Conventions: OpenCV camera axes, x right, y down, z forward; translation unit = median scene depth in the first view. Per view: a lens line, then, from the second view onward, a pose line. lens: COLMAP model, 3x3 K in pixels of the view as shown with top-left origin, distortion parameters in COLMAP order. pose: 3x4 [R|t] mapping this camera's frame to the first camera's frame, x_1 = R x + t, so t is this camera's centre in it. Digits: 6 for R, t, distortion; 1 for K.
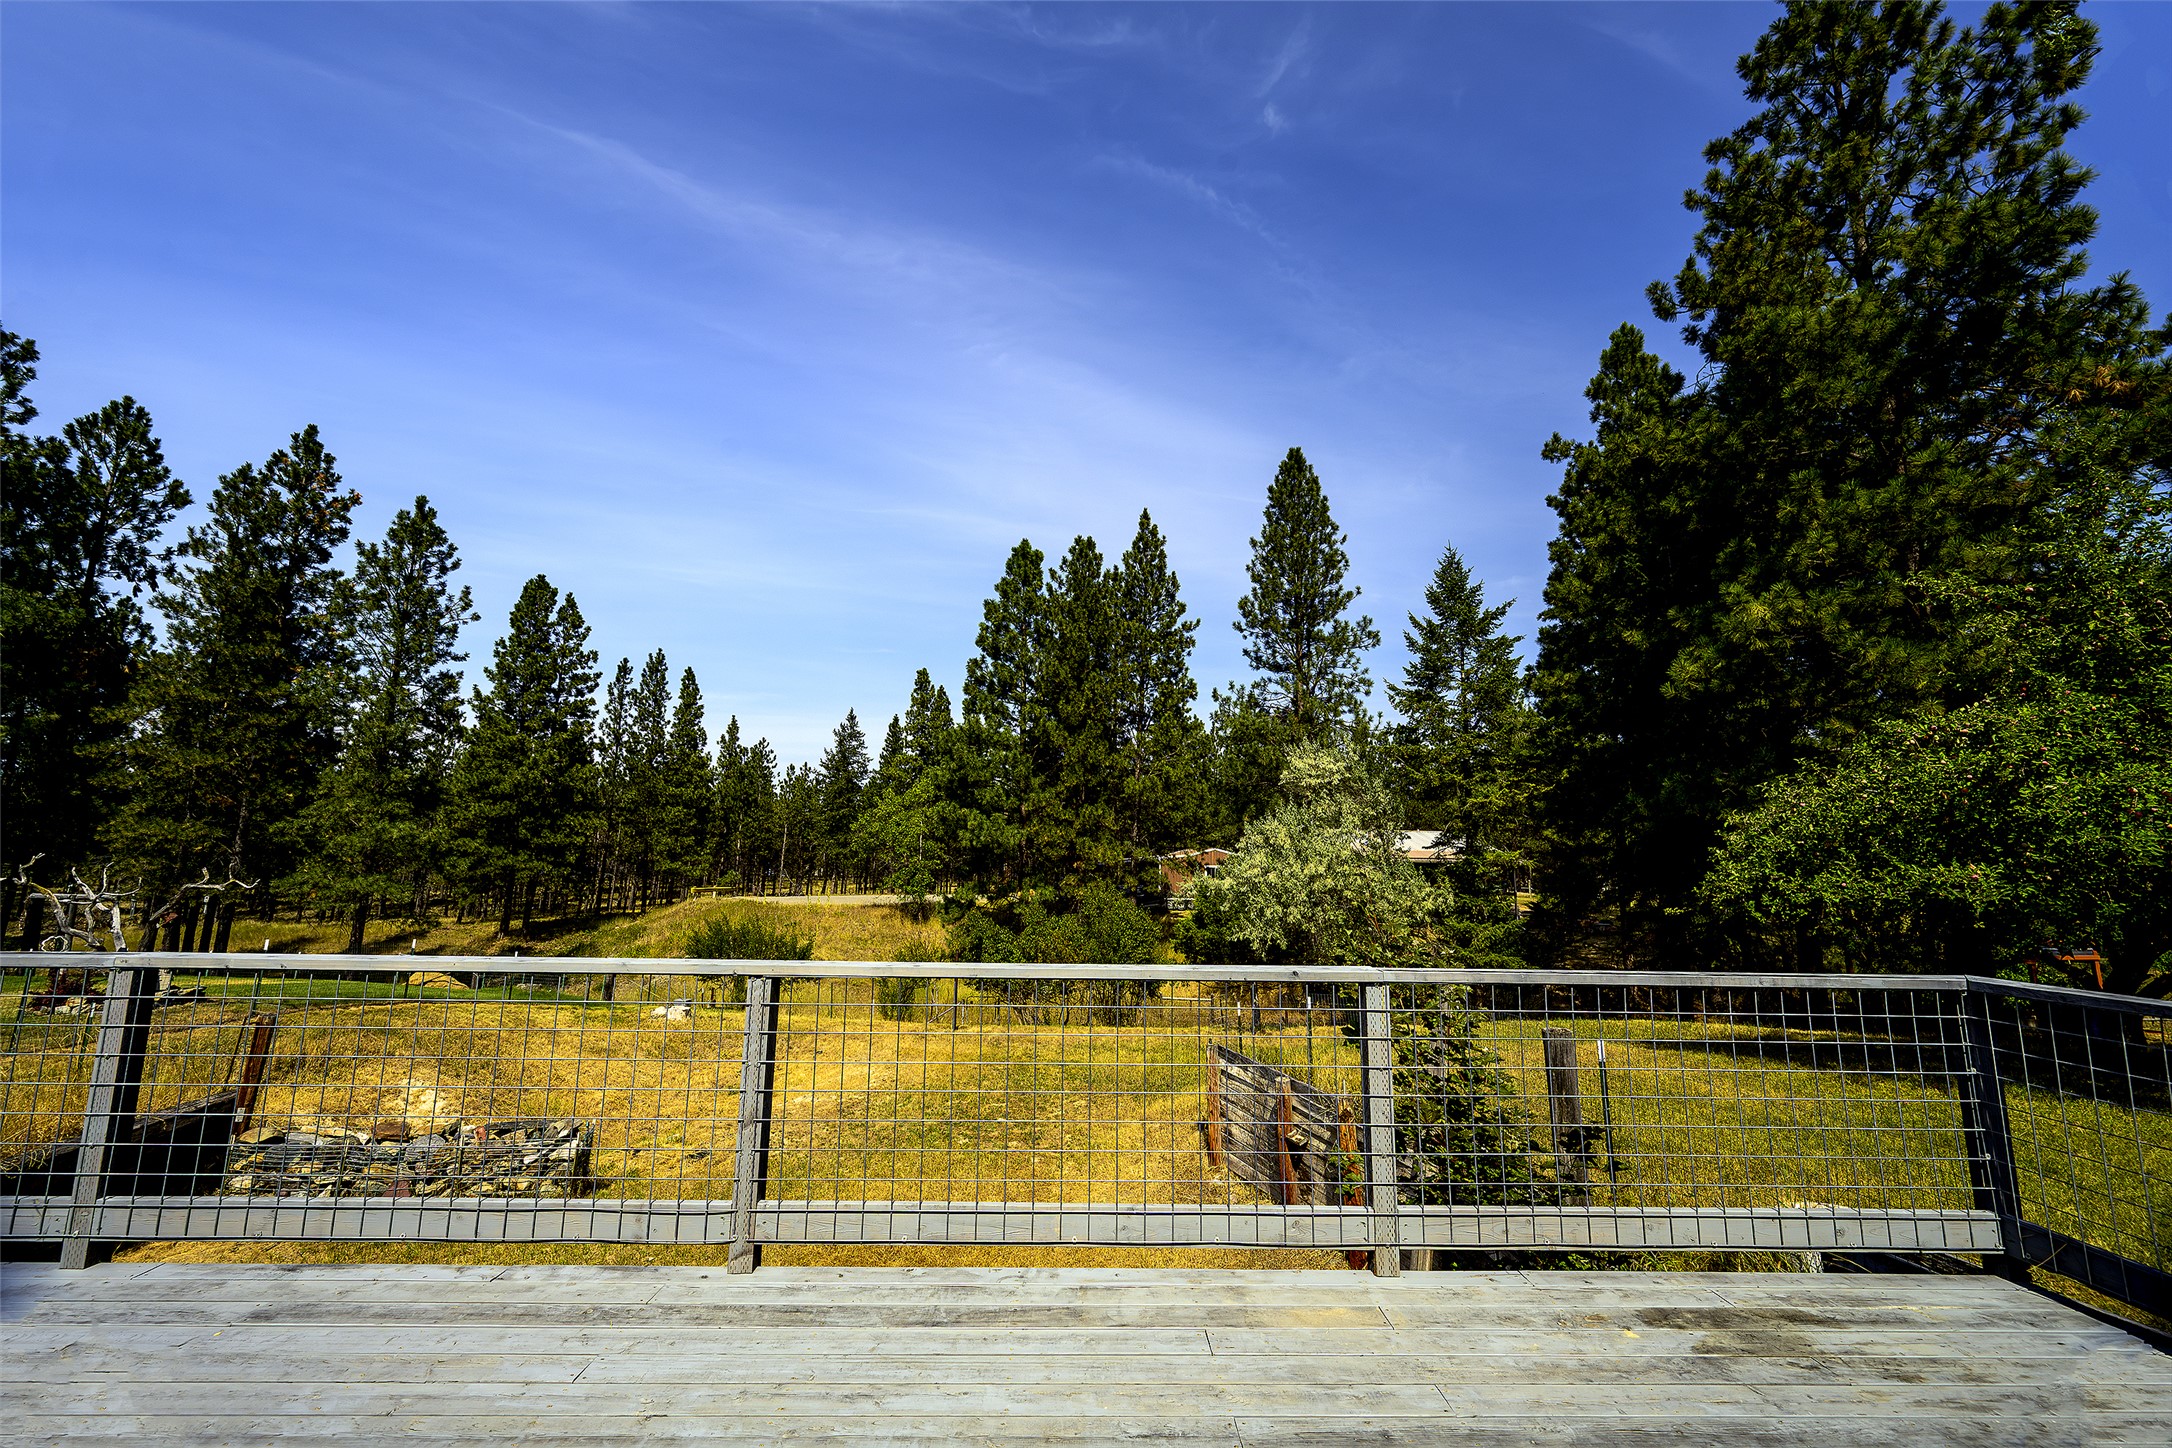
lens RADIAL K [[853.0, 0, 1089.5], [0, 853.0, 729.4], [0, 0, 1]] dist [-0.000238, -0.000128]
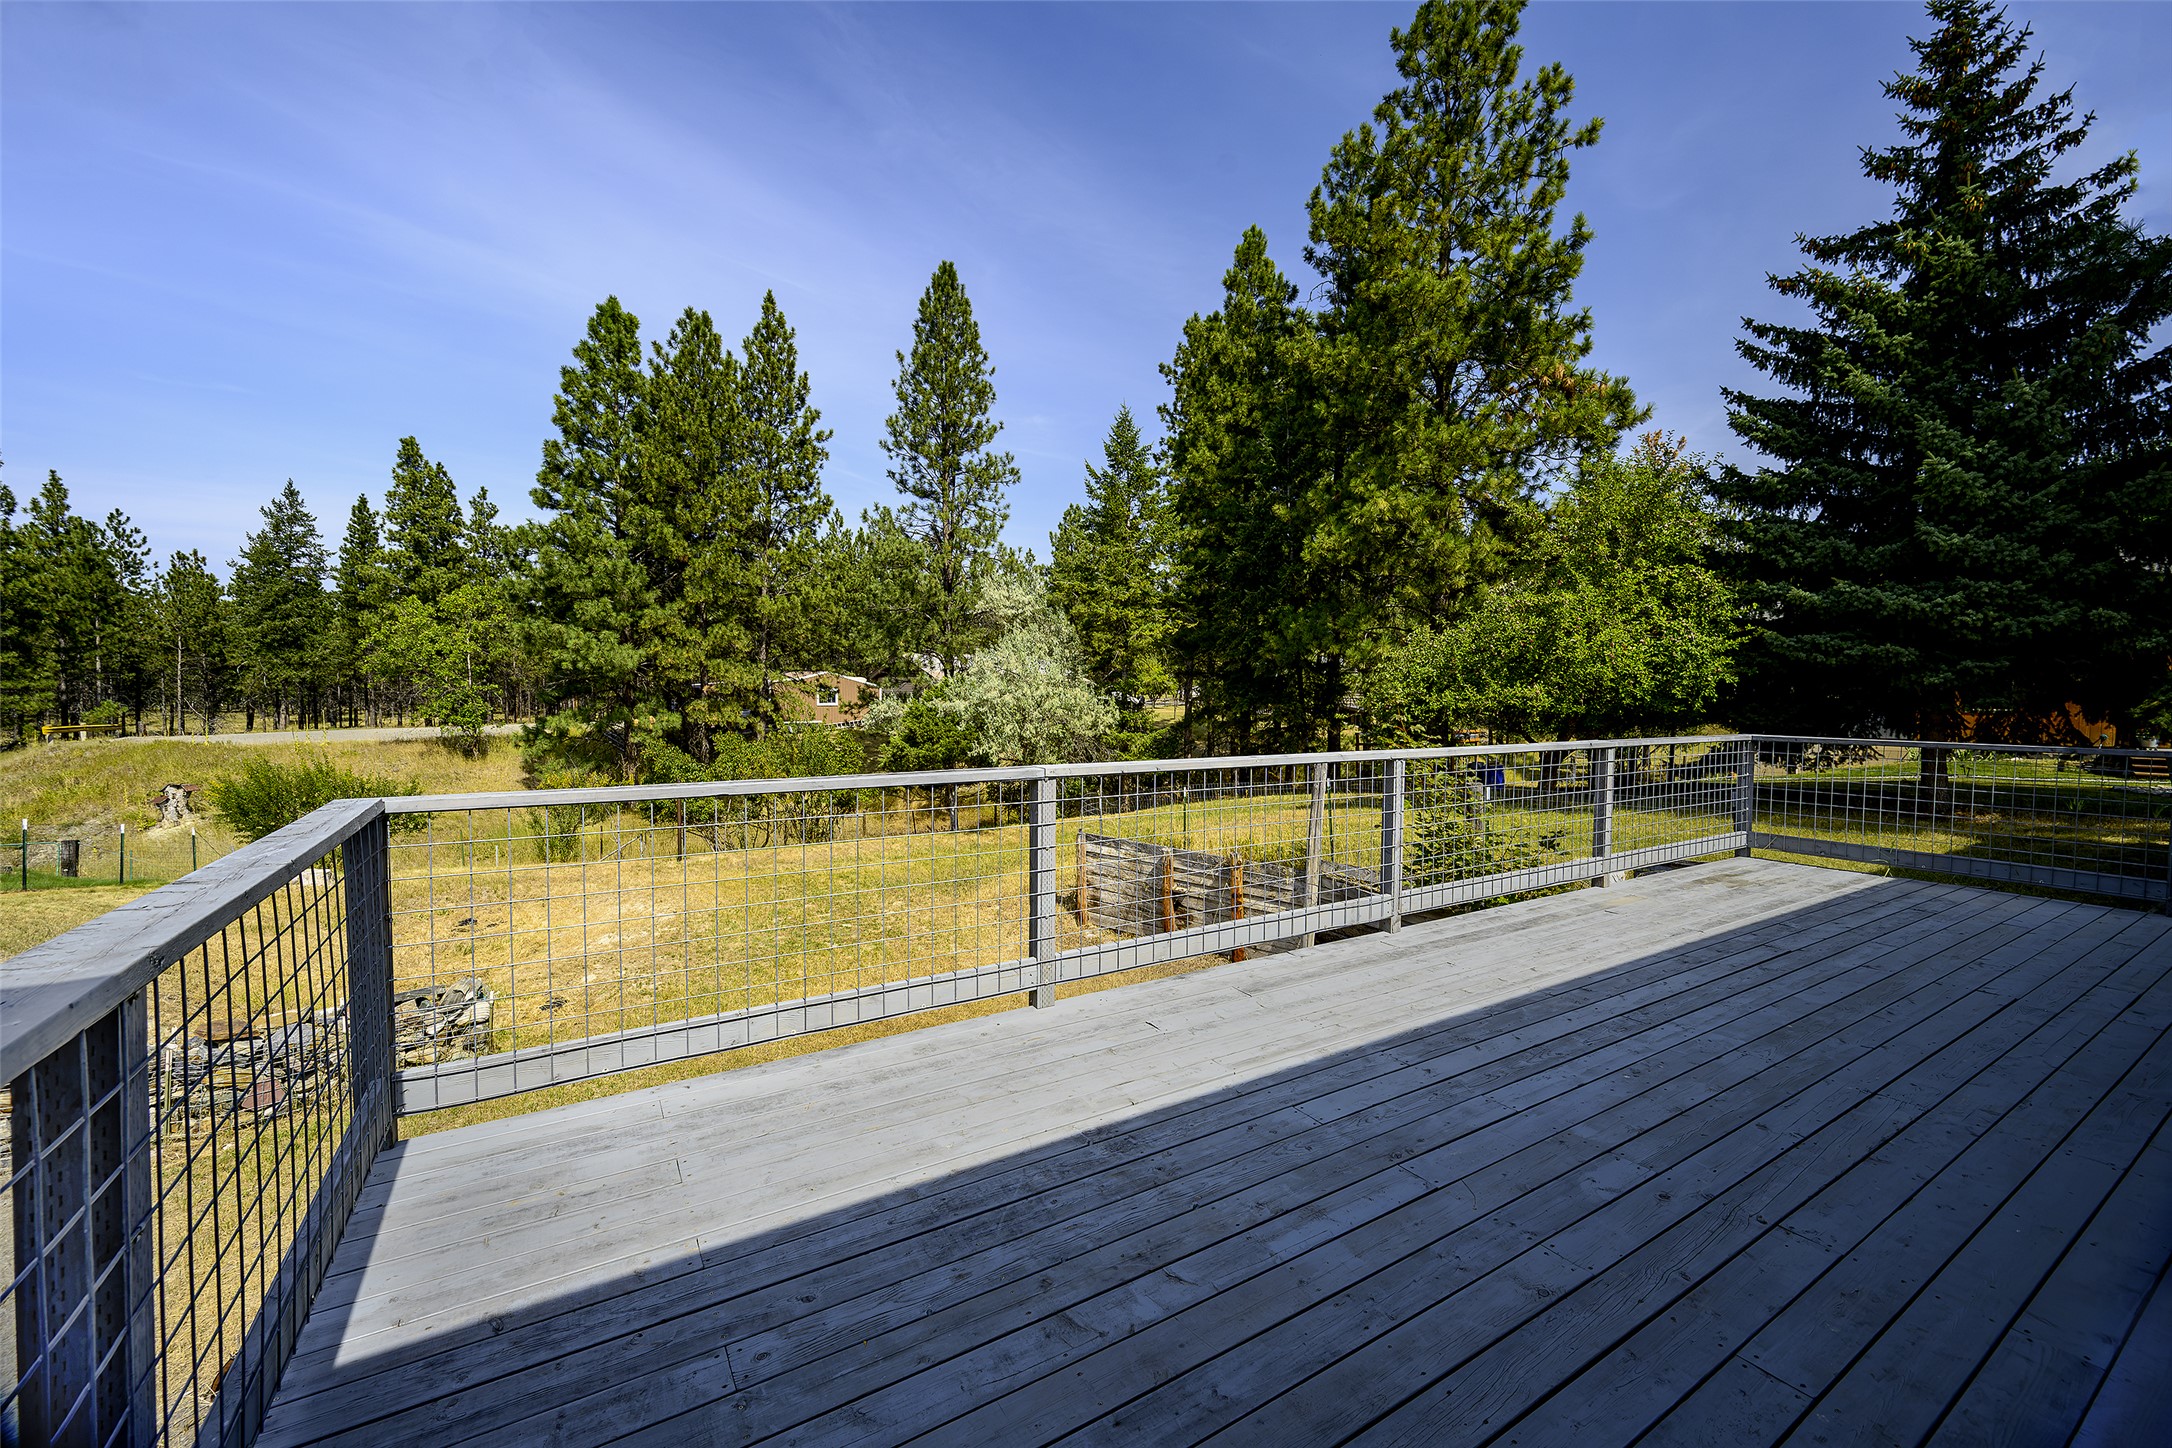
lens RADIAL K [[853.0, 0, 1089.5], [0, 853.0, 729.4], [0, 0, 1]] dist [-0.000238, -0.000128]
pose [[0.861865, -0.032158, 0.506117, -0.128672], [-0.072716, 0.979839, 0.186085, -0.001359], [-0.501897, -0.197183, 0.842151, -0.001895]]
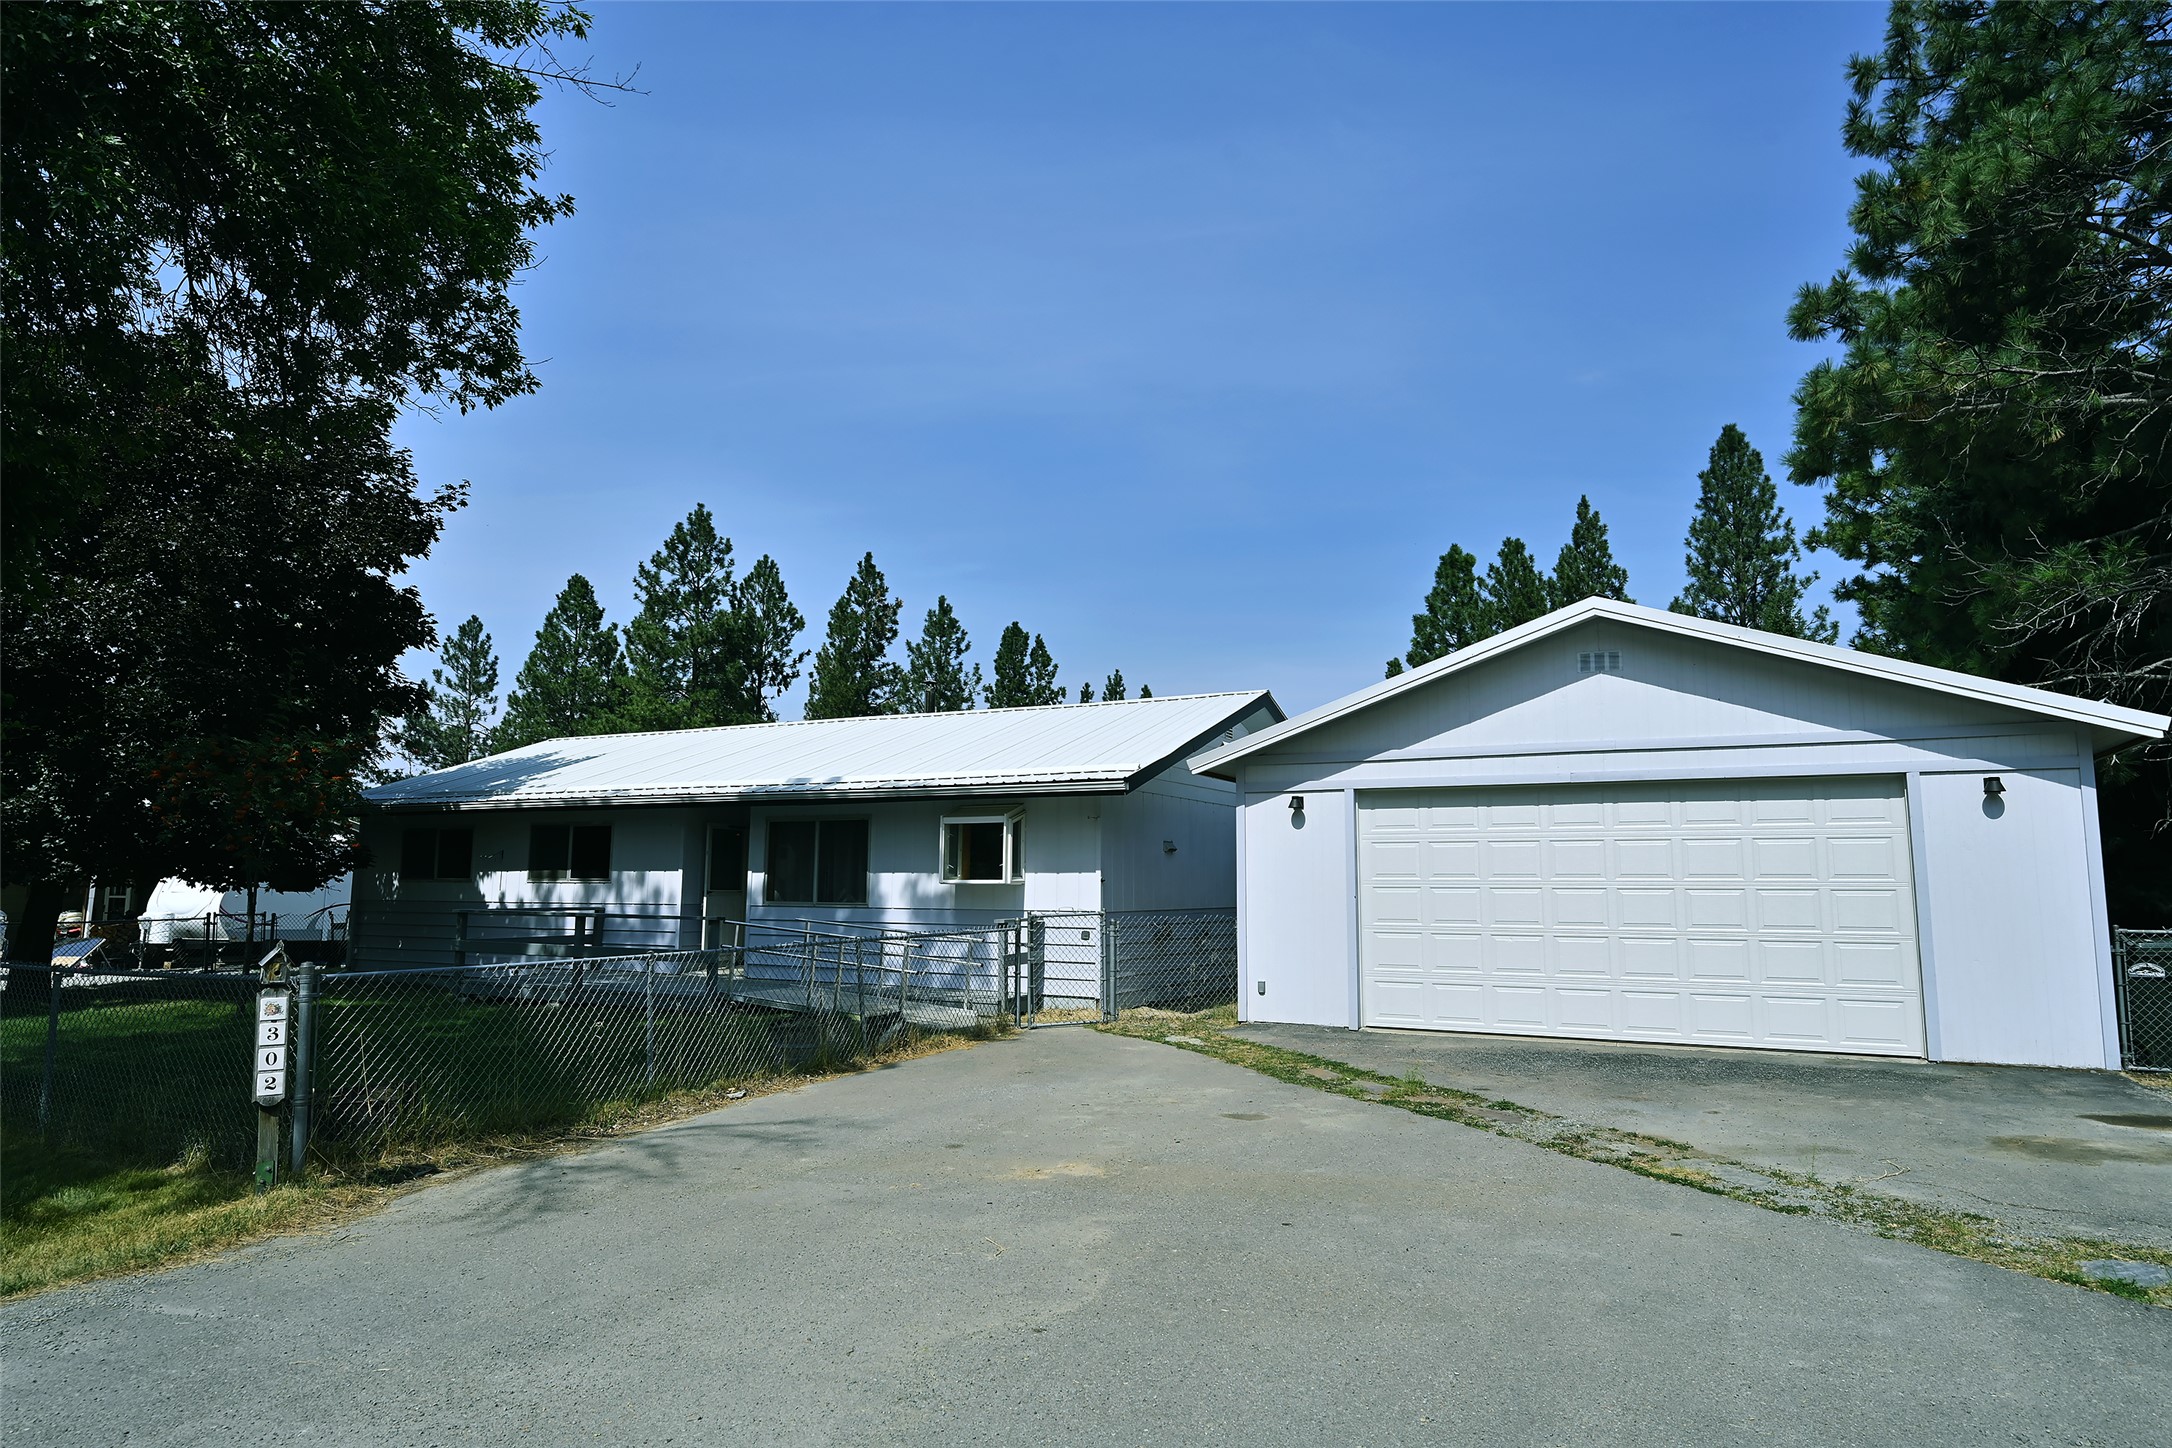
lens RADIAL K [[1259.8, 0, 1086.0], [0, 1259.8, 724.0], [0, 0, 1]] dist [-0.002968, -0.000622]
pose [[0.878684, -0.067598, -0.472594, 0.251753], [0.079408, 0.996829, 0.005059, -0.075135], [0.470754, -0.041973, 0.881266, -0.511988]]
